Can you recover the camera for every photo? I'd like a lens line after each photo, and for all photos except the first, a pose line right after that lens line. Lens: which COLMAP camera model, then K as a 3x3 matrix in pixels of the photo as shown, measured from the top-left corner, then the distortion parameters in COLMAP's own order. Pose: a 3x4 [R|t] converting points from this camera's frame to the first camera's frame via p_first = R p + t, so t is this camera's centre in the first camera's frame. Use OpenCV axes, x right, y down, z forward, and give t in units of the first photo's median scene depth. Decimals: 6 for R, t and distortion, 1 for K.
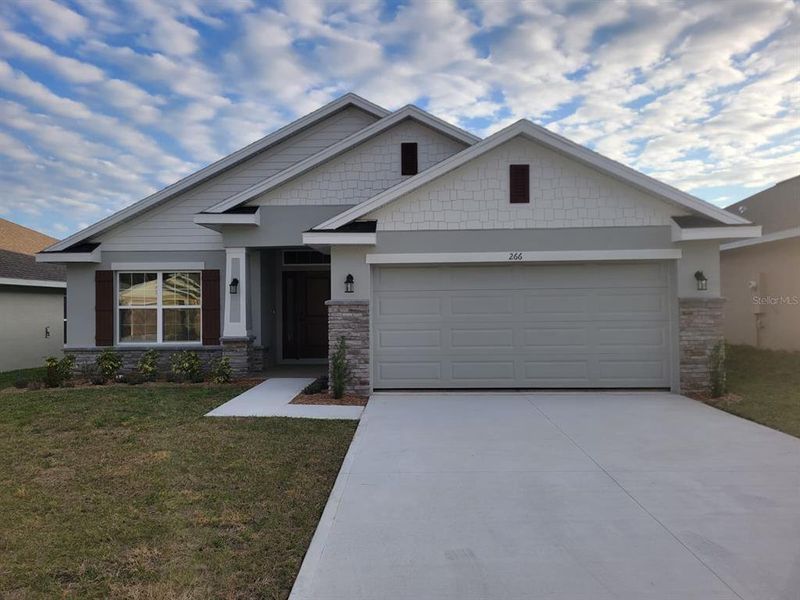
lens RADIAL K [[612.1, 0, 398.3], [0, 612.1, 301.6], [0, 0, 1]] dist [0.018339, 0.004010]
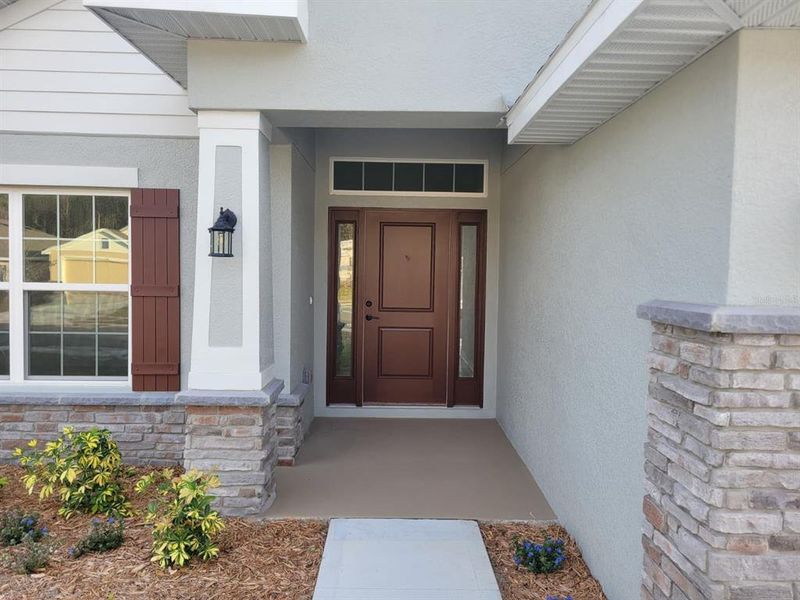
lens RADIAL K [[612.1, 0, 402.0], [0, 612.1, 297.5], [0, 0, 1]] dist [0.018339, 0.004010]
pose [[0.998596, 0.022257, 0.048063, -0.177227], [-0.024835, 0.998247, 0.053725, -0.010659], [-0.046783, -0.054843, 0.997398, 0.631415]]
